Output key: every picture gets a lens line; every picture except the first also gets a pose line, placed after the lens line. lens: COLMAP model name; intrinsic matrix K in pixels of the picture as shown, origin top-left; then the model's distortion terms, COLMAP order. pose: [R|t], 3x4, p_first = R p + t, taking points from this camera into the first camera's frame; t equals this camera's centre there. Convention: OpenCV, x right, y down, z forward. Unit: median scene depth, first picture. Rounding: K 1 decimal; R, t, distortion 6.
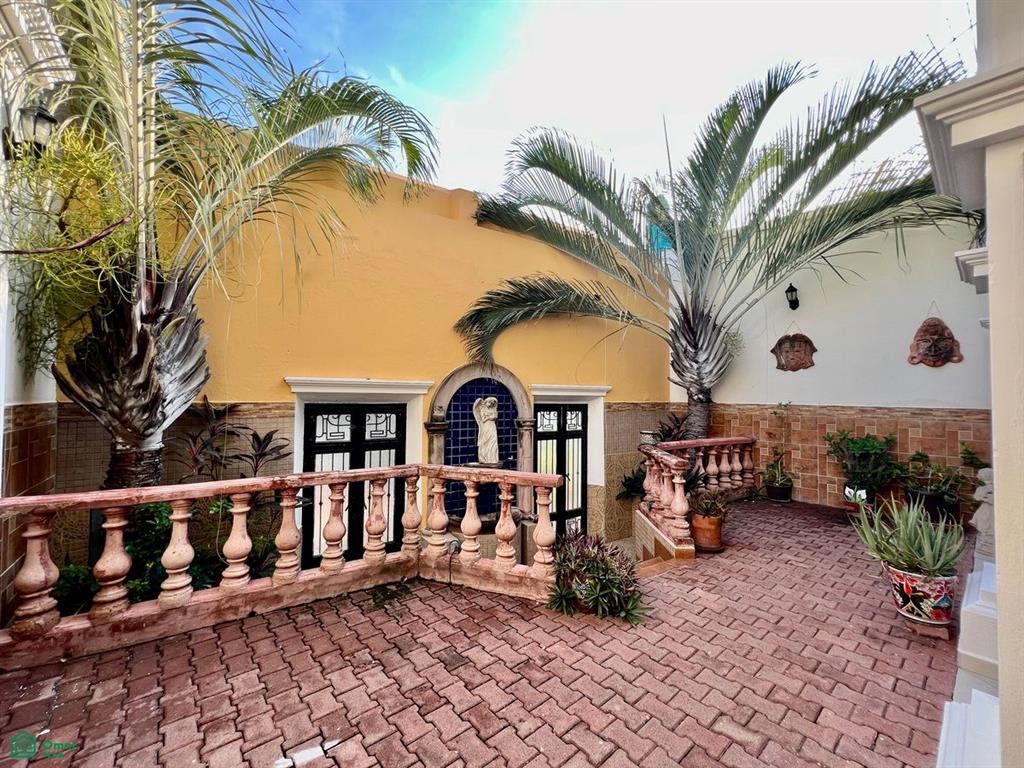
lens RADIAL K [[414.7, 0, 511.1], [0, 414.7, 386.4], [0, 0, 1]] dist [0.000323, -0.000149]
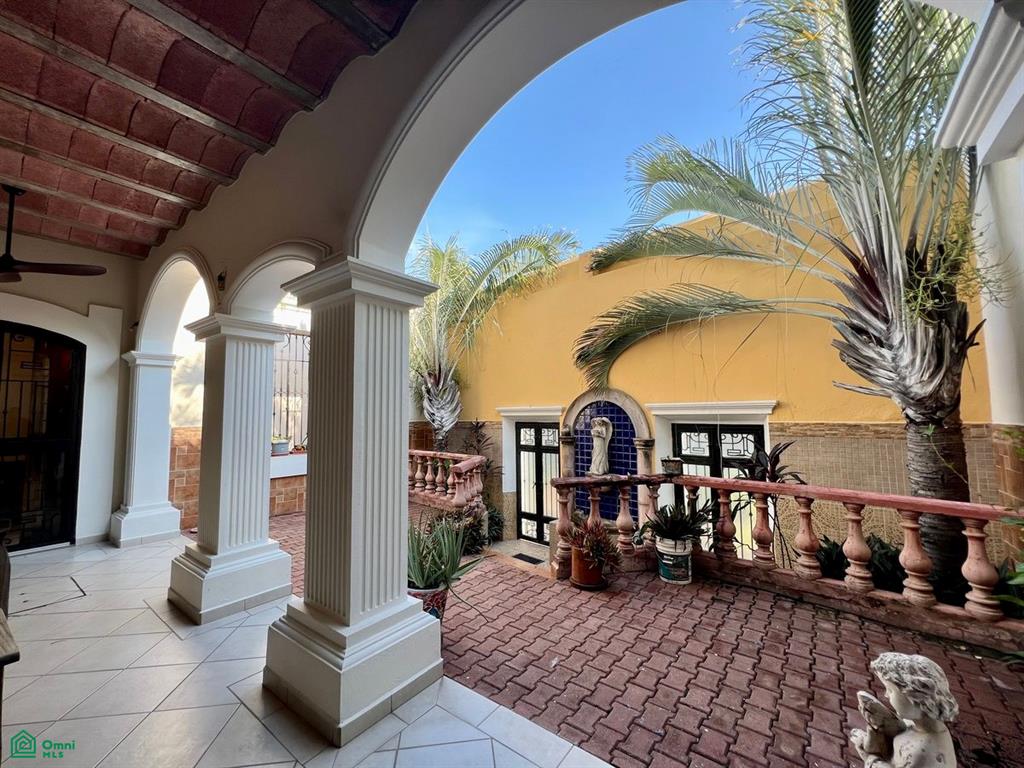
lens RADIAL K [[414.7, 0, 509.4], [0, 414.7, 386.2], [0, 0, 1]] dist [0.000323, -0.000149]
pose [[0.209976, -0.079129, -0.974499, 1.018469], [0.034372, 0.996701, -0.073526, 0.015307], [0.977102, -0.018057, 0.212003, 0.488218]]
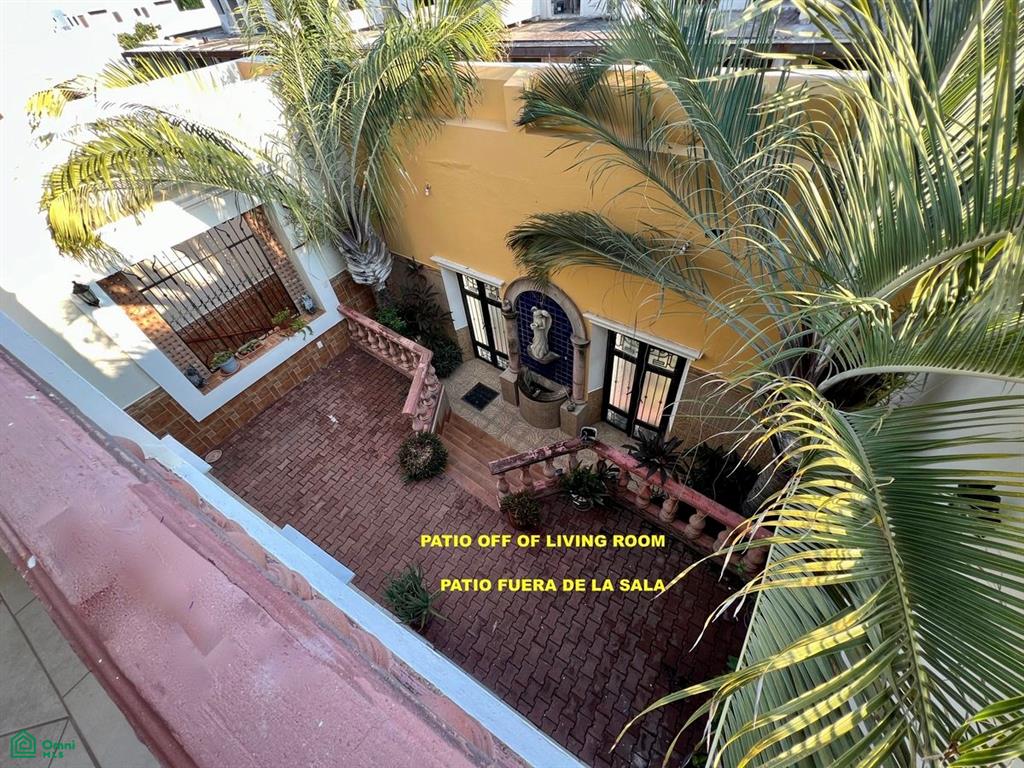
lens RADIAL K [[414.7, 0, 510.3], [0, 414.7, 385.1], [0, 0, 1]] dist [0.000323, -0.000149]
pose [[0.302965, 0.661631, -0.685898, 0.816248], [0.122536, 0.686705, 0.716534, -0.639878], [0.945091, -0.301132, 0.126974, 0.699186]]
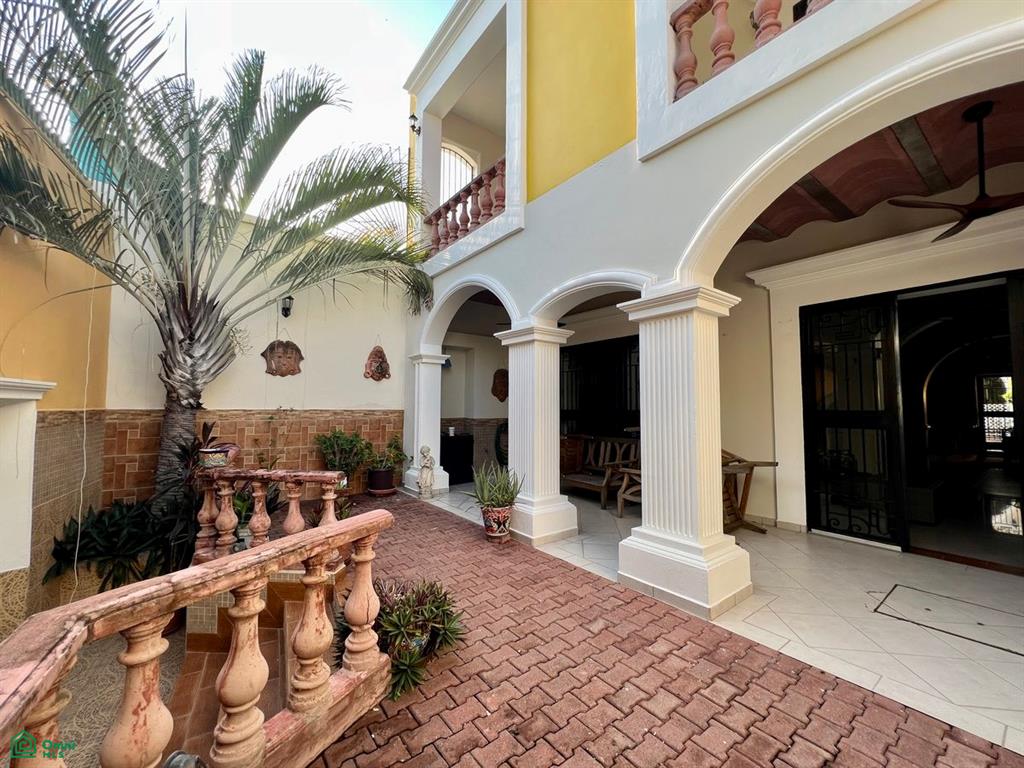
lens RADIAL K [[414.7, 0, 509.9], [0, 414.7, 386.5], [0, 0, 1]] dist [0.000323, -0.000149]
pose [[0.067331, 0.037461, 0.997027, -0.337231], [-0.024756, 0.999050, -0.035865, 0.011858], [-0.997423, -0.022268, 0.068195, 0.416164]]
